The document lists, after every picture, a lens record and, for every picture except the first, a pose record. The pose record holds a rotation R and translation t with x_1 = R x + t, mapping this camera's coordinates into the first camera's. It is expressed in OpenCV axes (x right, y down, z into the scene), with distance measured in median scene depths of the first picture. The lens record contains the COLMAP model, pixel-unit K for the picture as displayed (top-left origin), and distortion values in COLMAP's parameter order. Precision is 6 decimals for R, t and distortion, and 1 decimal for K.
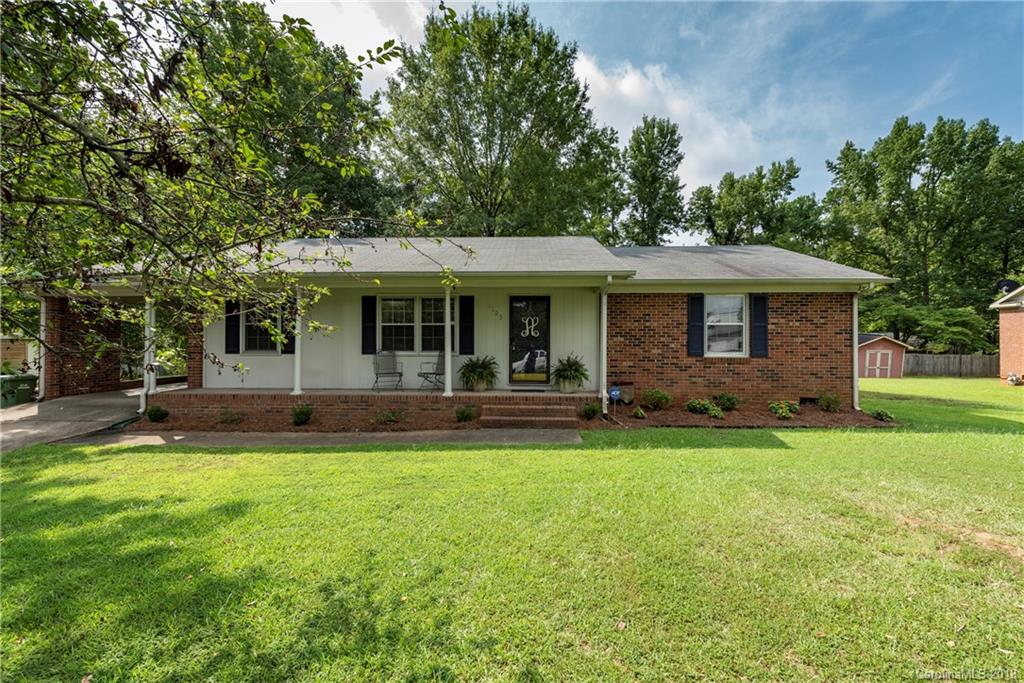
lens RADIAL K [[400.7, 0, 480.9], [0, 400.7, 344.5], [0, 0, 1]] dist [0.010246, -0.003475]
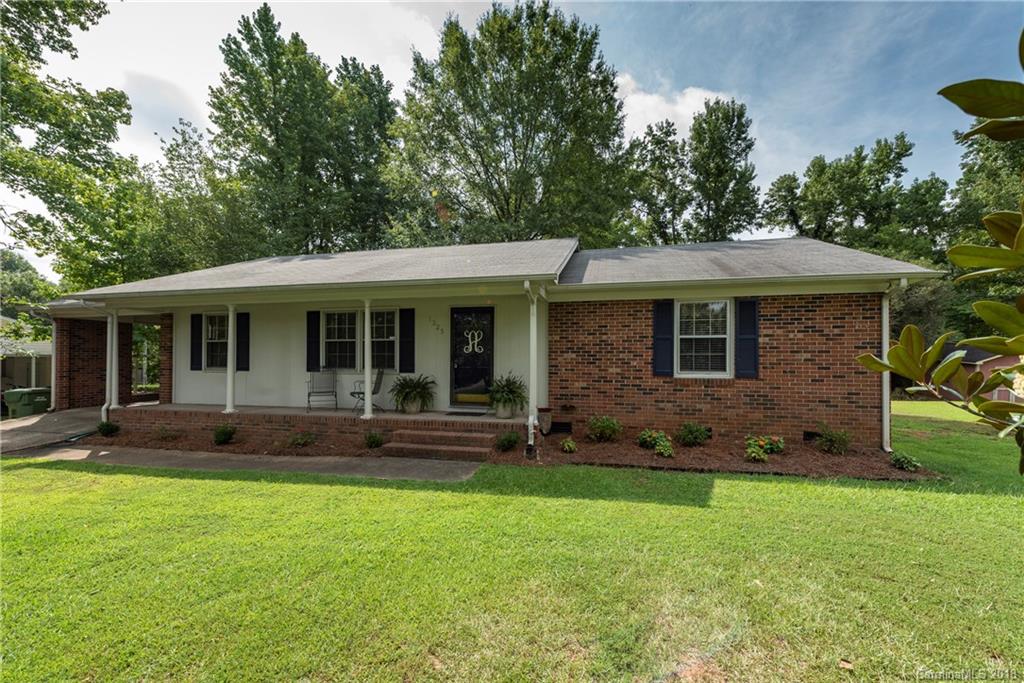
lens RADIAL K [[400.7, 0, 493.3], [0, 400.7, 357.2], [0, 0, 1]] dist [0.010246, -0.003475]
pose [[0.983989, -0.001375, -0.178224, 0.332317], [0.001231, 0.999999, -0.000913, -0.009575], [0.178225, 0.000679, 0.983989, 0.135047]]
